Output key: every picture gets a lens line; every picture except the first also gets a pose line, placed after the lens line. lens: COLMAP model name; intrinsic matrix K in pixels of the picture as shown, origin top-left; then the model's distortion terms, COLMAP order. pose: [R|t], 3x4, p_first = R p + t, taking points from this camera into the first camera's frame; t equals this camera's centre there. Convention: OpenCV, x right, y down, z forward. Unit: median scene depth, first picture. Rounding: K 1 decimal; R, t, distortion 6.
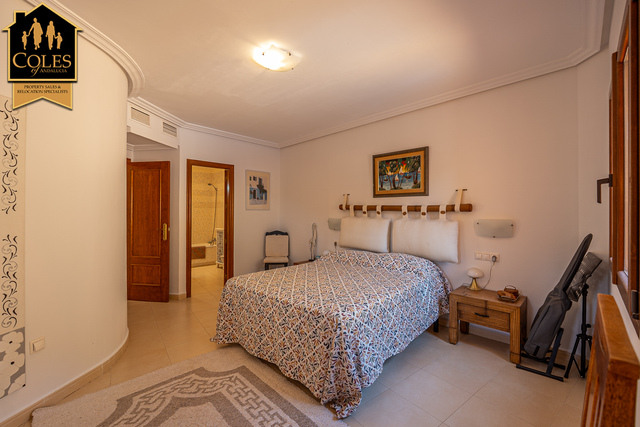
lens RADIAL K [[267.2, 0, 320.0], [0, 267.2, 213.5], [0, 0, 1]] dist [-0.003164, -0.000230]
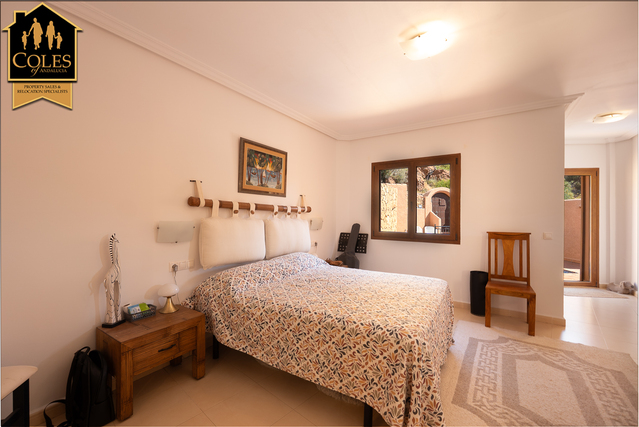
lens RADIAL K [[266.8, 0, 319.5], [0, 266.8, 213.5], [0, 0, 1]] dist [-0.003164, -0.000230]
pose [[-0.189095, 0.001172, 0.981958, -0.638767], [-0.007384, 0.999969, -0.002615, 0.001440], [-0.981931, -0.007746, -0.189080, 0.989782]]
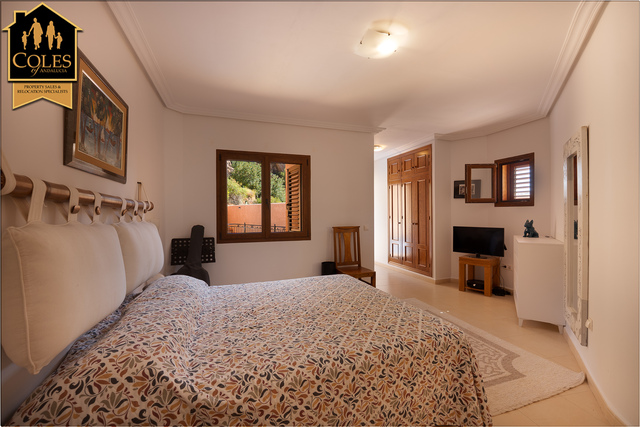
lens RADIAL K [[267.2, 0, 320.0], [0, 267.2, 213.5], [0, 0, 1]] dist [-0.003164, -0.000230]
pose [[-0.895567, -0.000024, 0.444926, -0.249456], [0.001818, 0.999991, 0.003713, -0.000184], [-0.444922, 0.004134, -0.895560, 1.248365]]
